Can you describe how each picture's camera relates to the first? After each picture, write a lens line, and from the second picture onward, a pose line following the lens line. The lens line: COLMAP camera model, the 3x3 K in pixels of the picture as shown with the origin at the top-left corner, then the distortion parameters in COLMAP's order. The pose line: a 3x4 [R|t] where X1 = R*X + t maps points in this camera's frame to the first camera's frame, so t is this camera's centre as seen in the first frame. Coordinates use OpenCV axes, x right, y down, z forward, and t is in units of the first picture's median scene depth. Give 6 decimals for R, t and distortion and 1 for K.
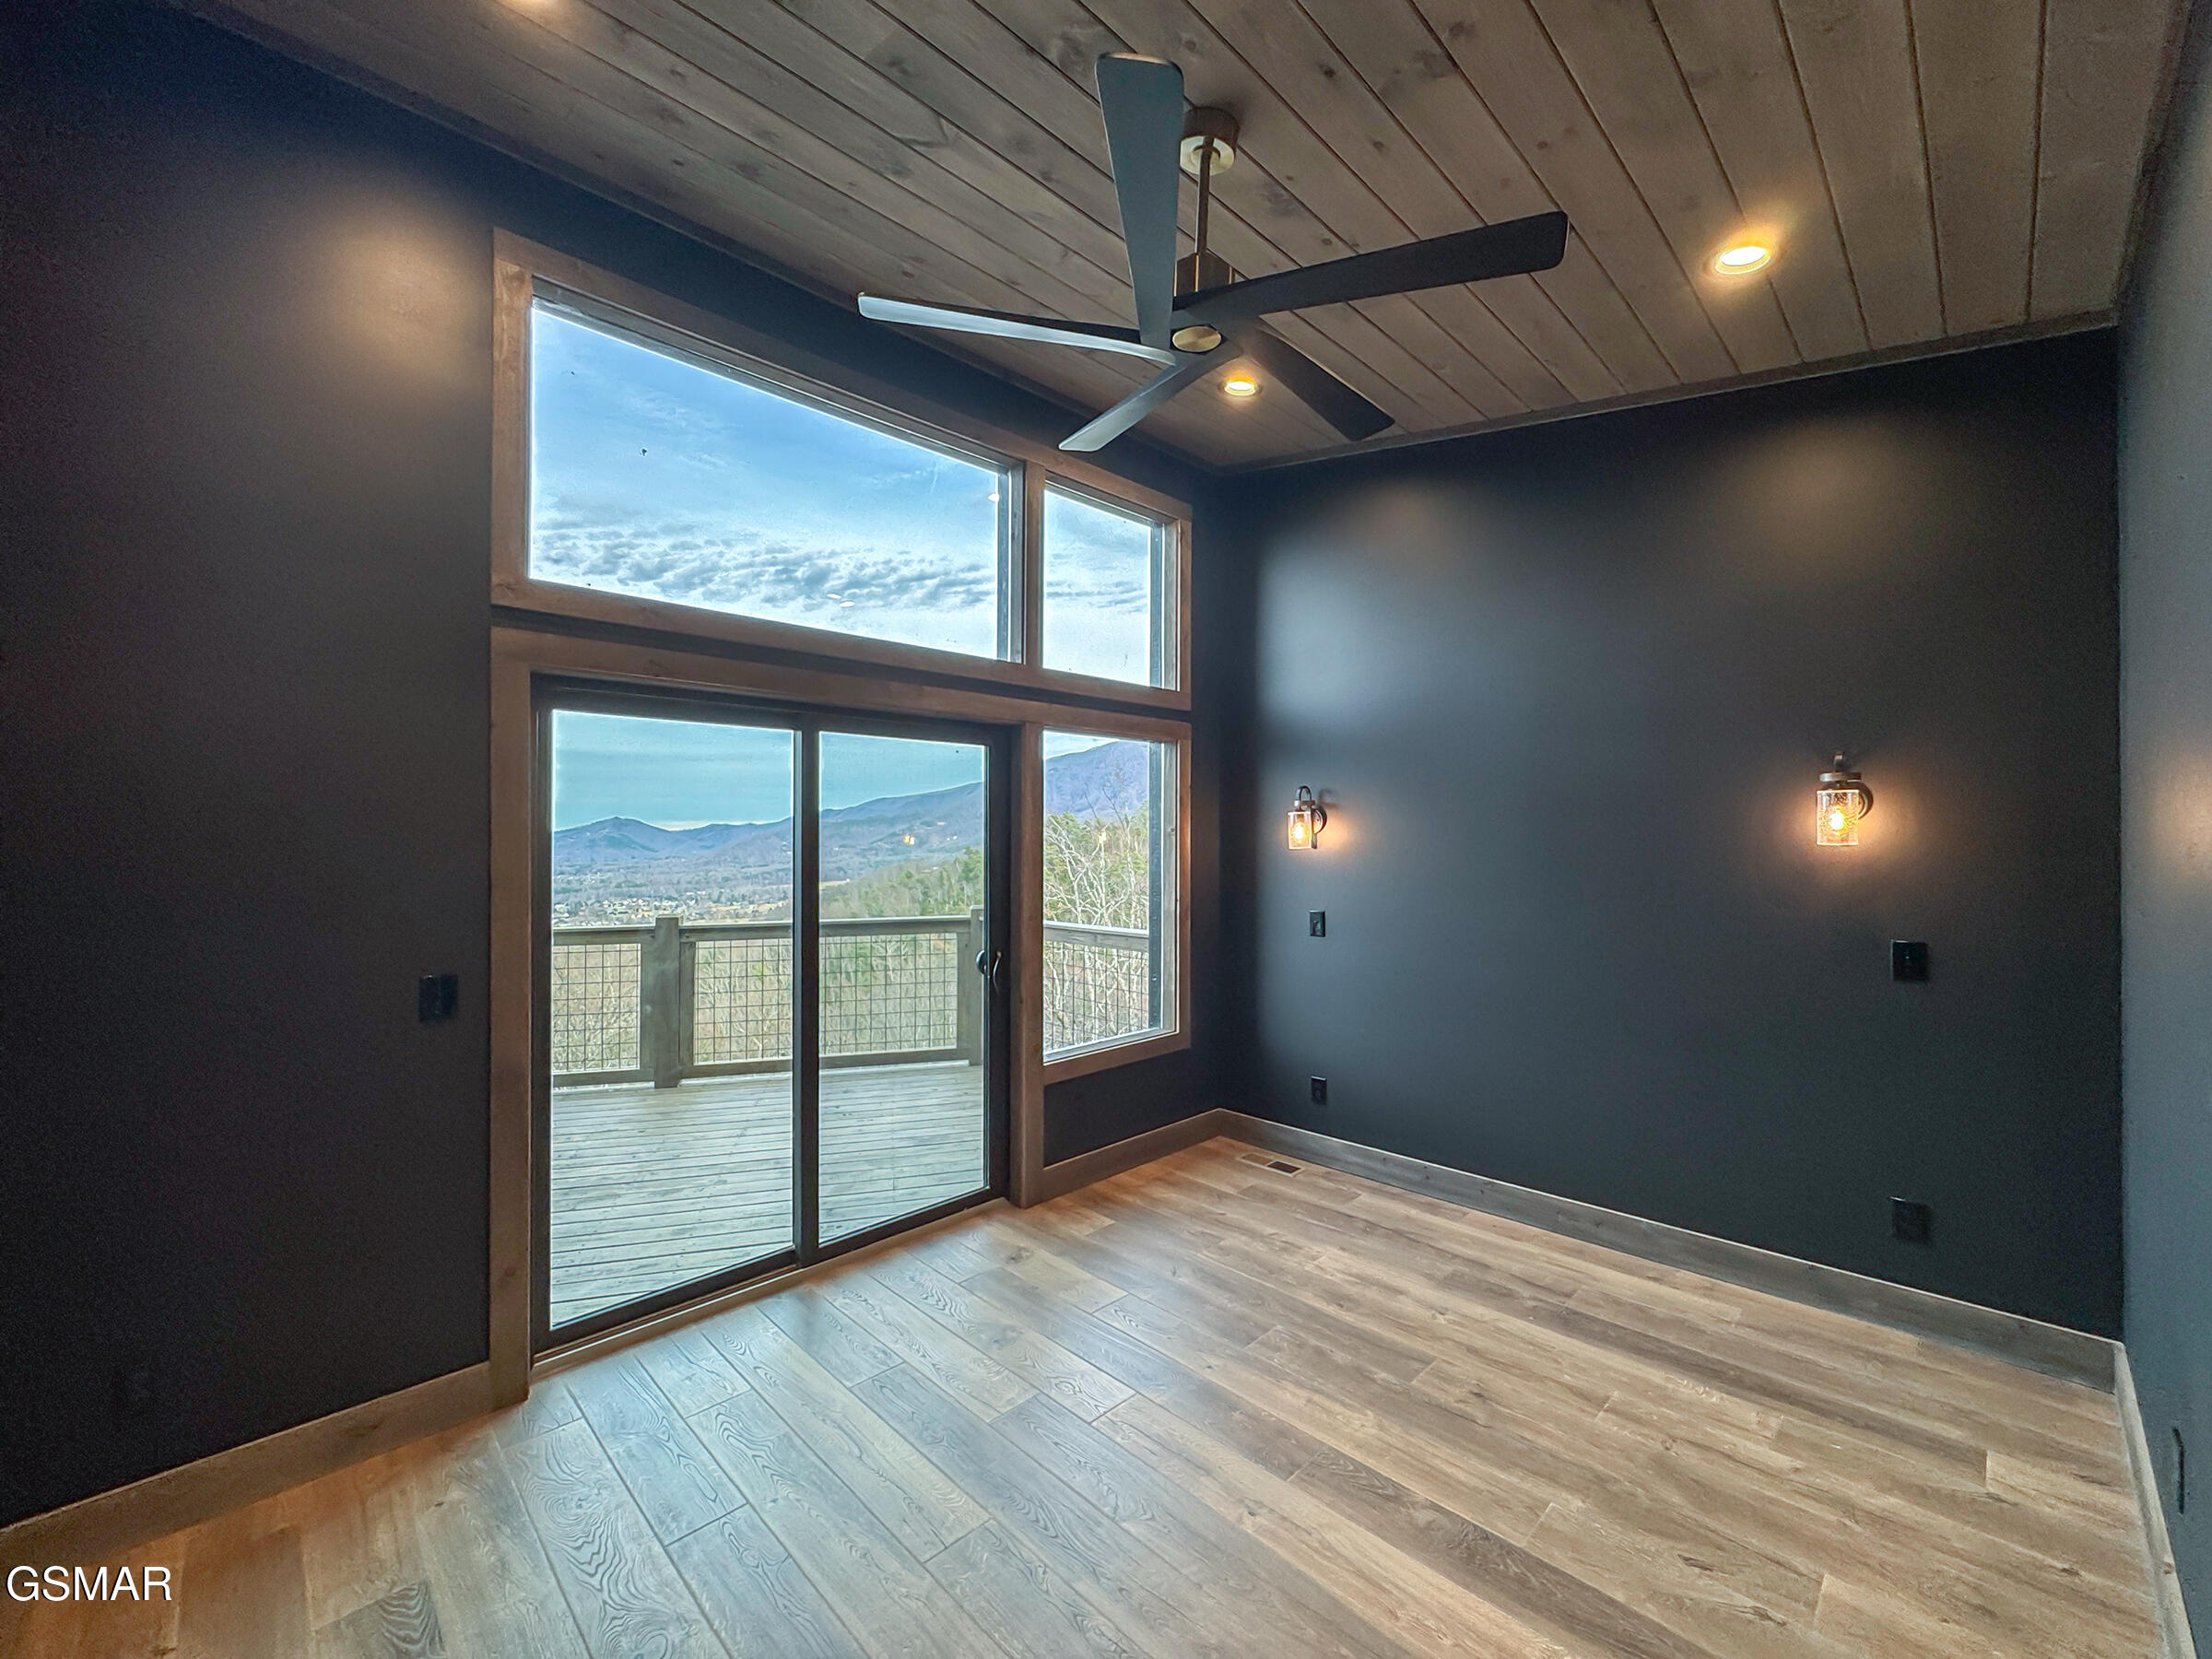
lens RADIAL K [[890.7, 0, 1101.5], [0, 890.7, 842.0], [0, 0, 1]] dist [0.002369, 0.000182]
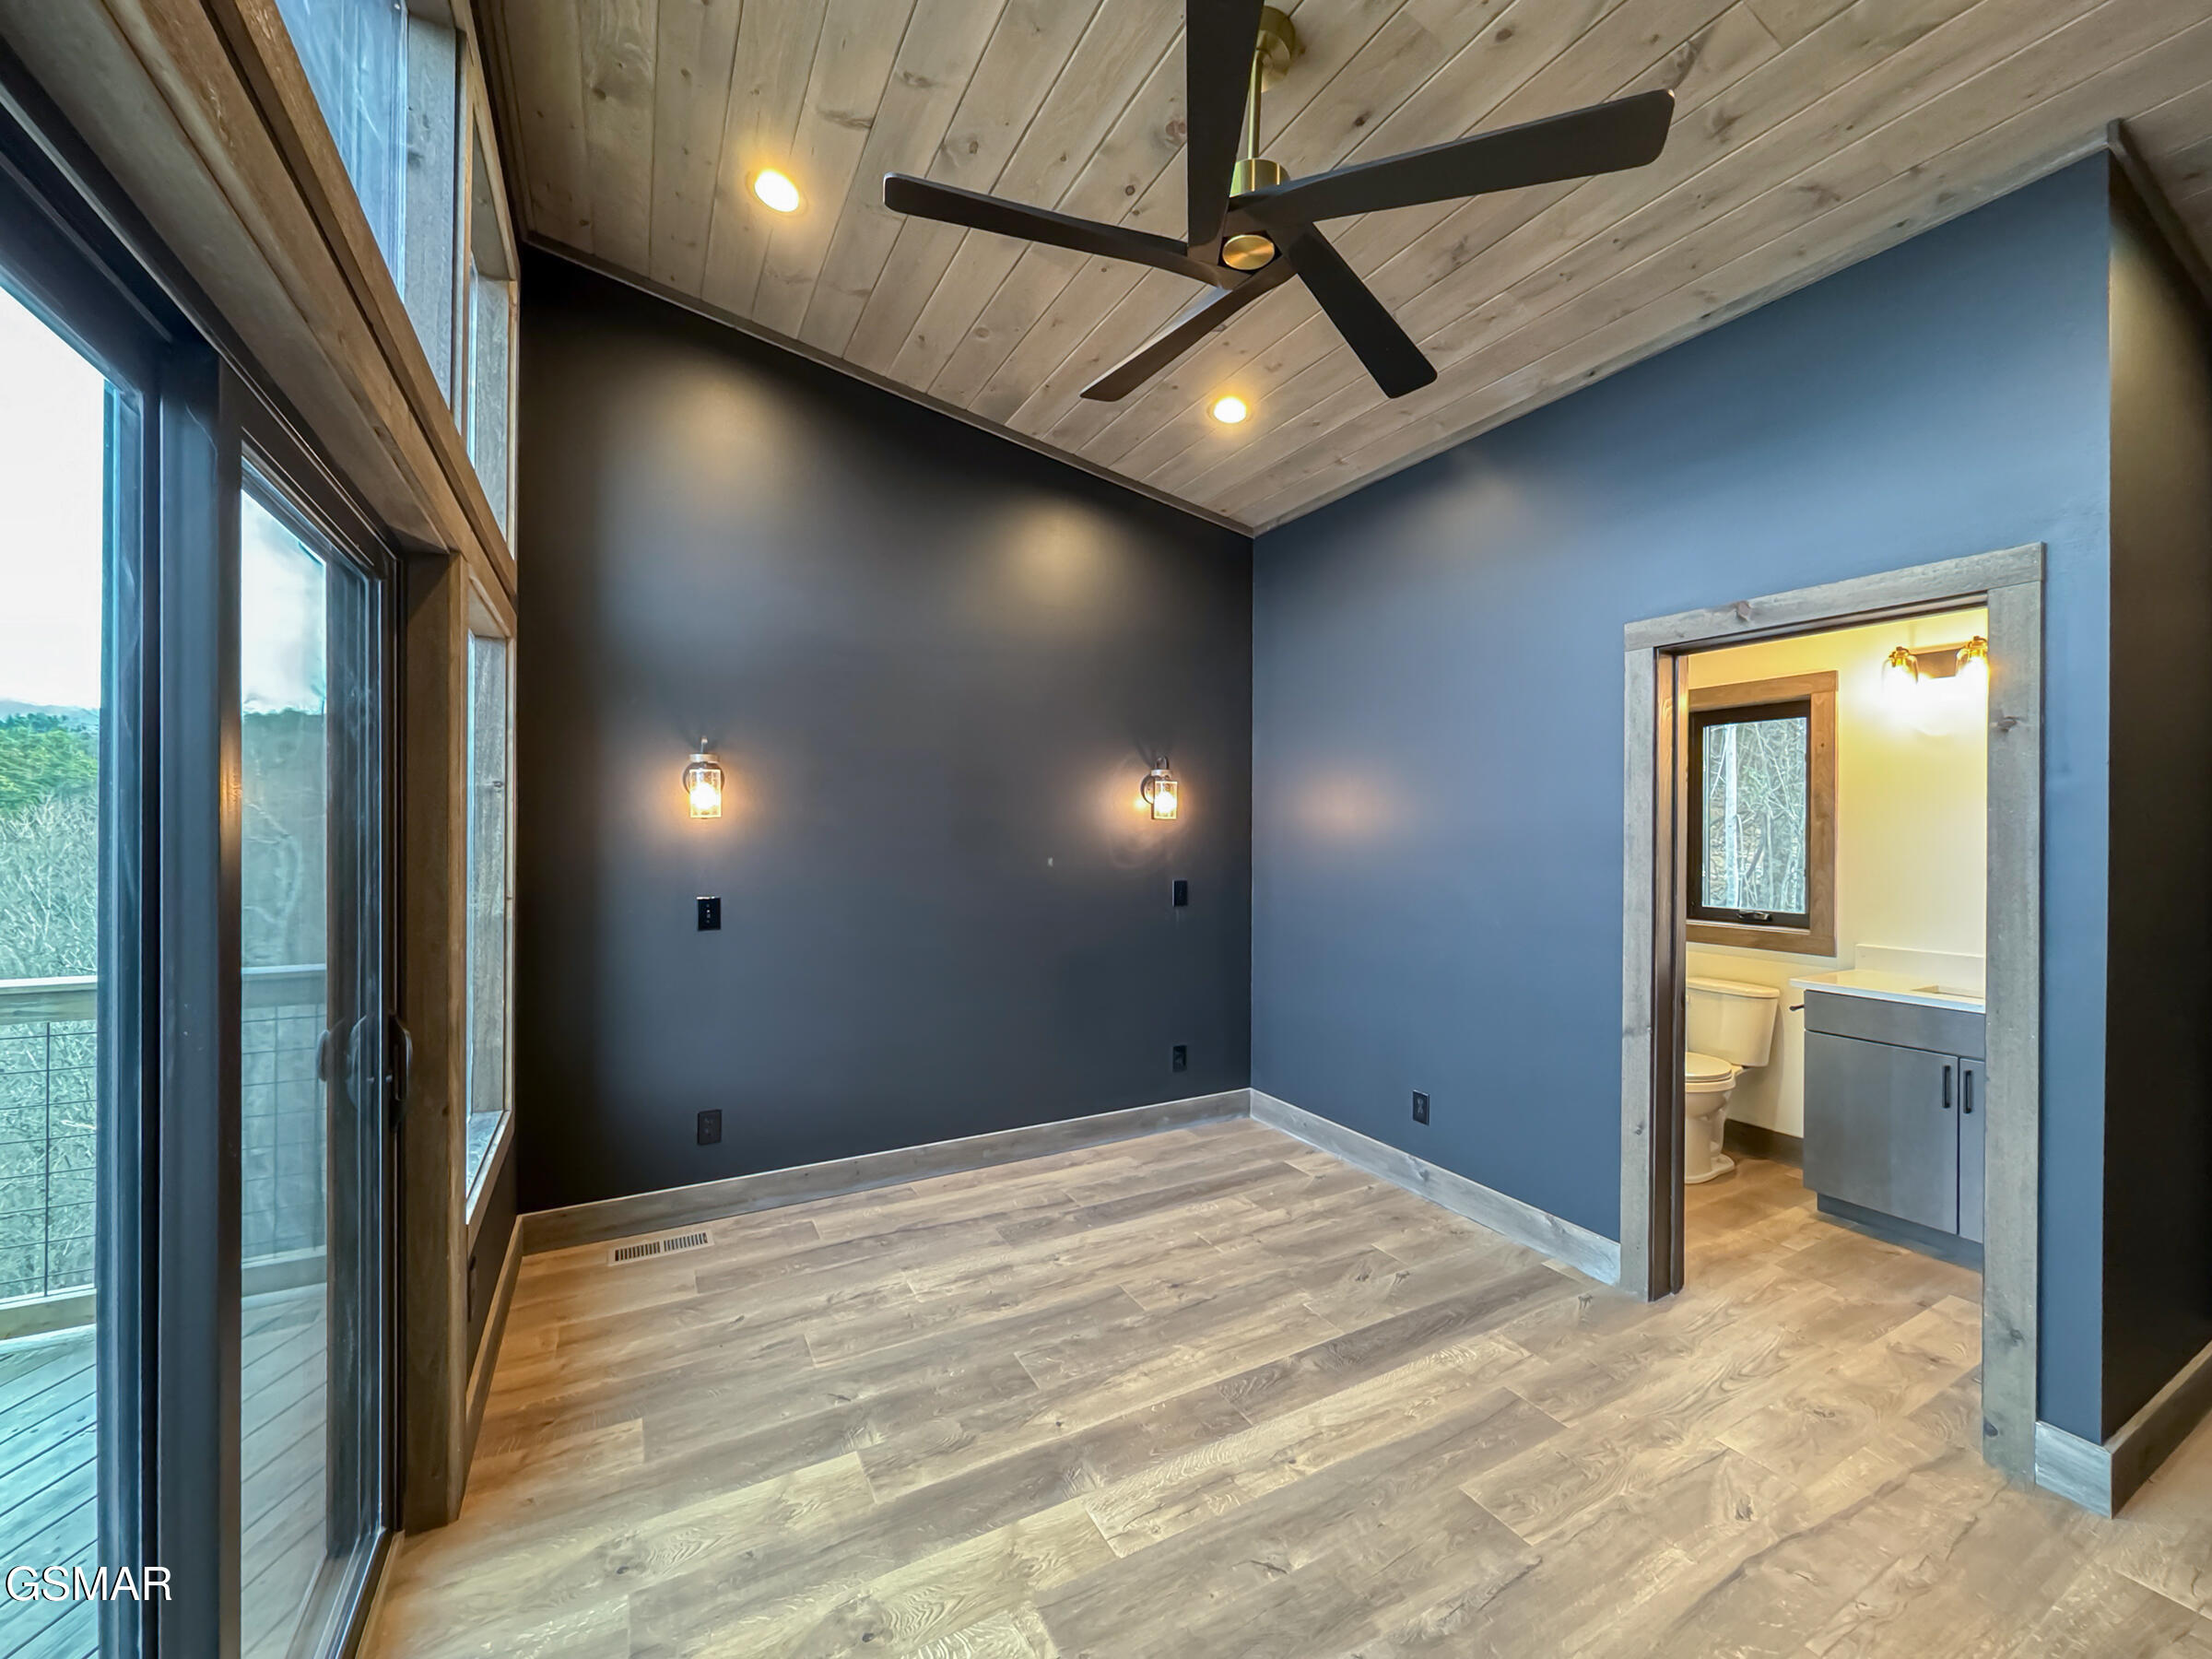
lens RADIAL K [[890.7, 0, 1121.9], [0, 890.7, 838.5], [0, 0, 1]] dist [0.002369, 0.000182]
pose [[0.264070, -0.002348, 0.964501, -0.587380], [-0.007990, 0.999957, 0.004622, 0.027341], [-0.964470, -0.008927, 0.264040, 0.631837]]
